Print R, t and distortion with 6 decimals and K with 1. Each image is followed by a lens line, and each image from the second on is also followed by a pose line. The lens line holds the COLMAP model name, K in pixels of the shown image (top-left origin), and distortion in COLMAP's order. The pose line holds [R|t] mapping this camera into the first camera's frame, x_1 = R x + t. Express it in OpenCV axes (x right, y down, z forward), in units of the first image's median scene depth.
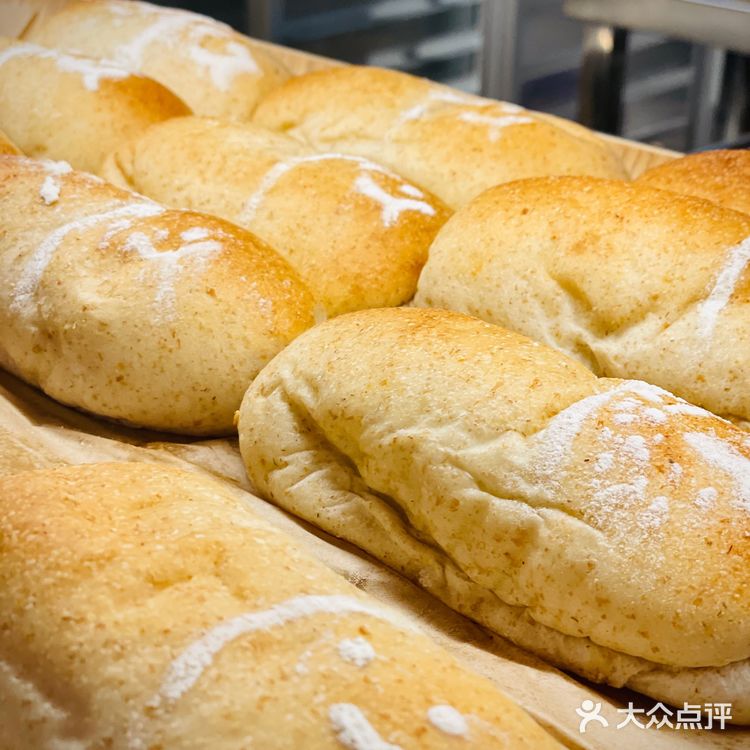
lens RADIAL K [[1337.4, 0, 375.1], [0, 1337.4, 374.8], [0, 0, 1]] dist [0.042594, 0.000000]
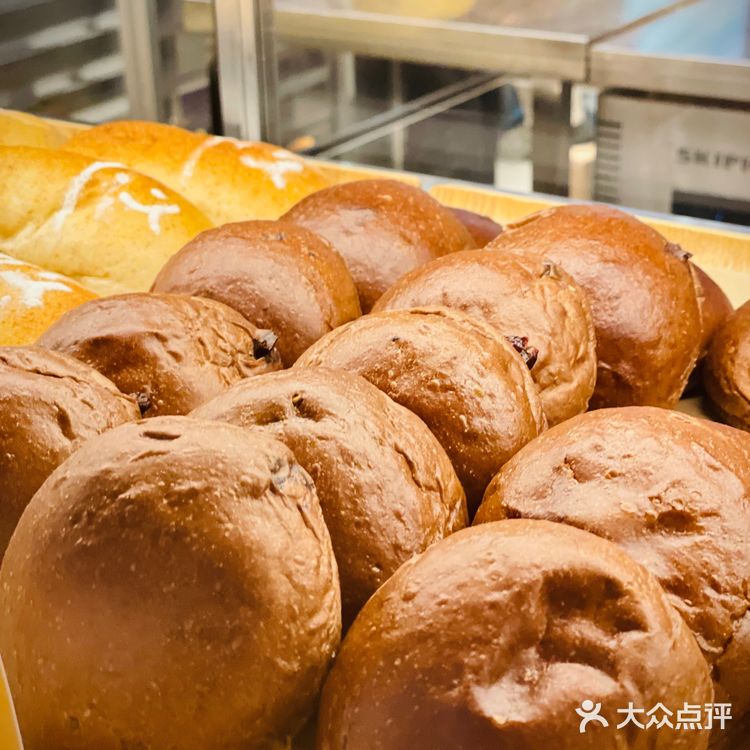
lens RADIAL K [[1337.4, 0, 374.4], [0, 1337.4, 374.7], [0, 0, 1]] dist [0.042594, 0.000000]
pose [[0.977066, -0.119827, 0.176020, 0.310383], [0.122009, 0.992528, -0.001589, 0.197604], [-0.174515, 0.023028, 0.984385, -0.706307]]
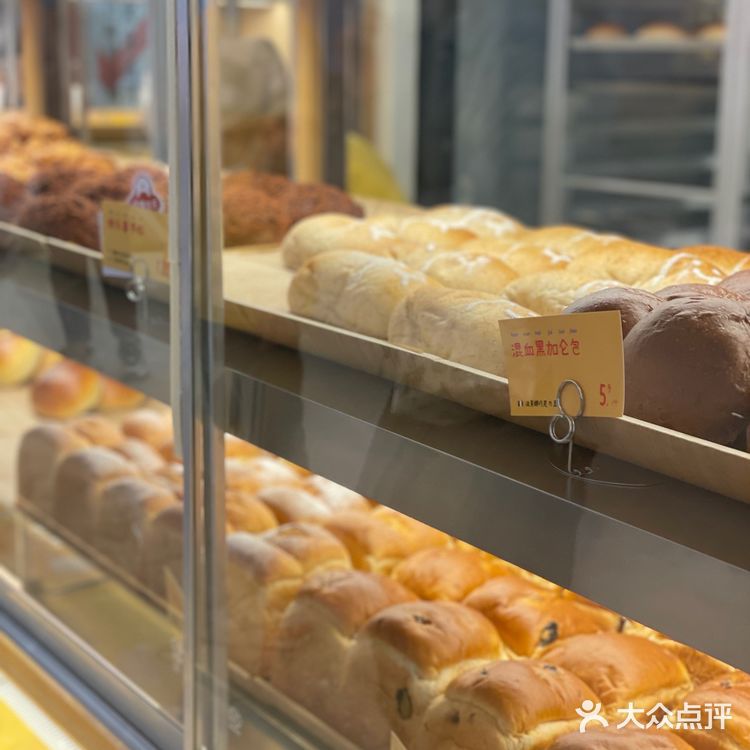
lens RADIAL K [[1337.4, 0, 374.6], [0, 1337.4, 374.7], [0, 0, 1]] dist [0.042594, 0.000000]
pose [[0.974552, 0.033260, -0.221682, 0.300071], [-0.082777, 0.972431, -0.218003, 0.821989], [0.208320, 0.230806, 0.950438, -1.792862]]
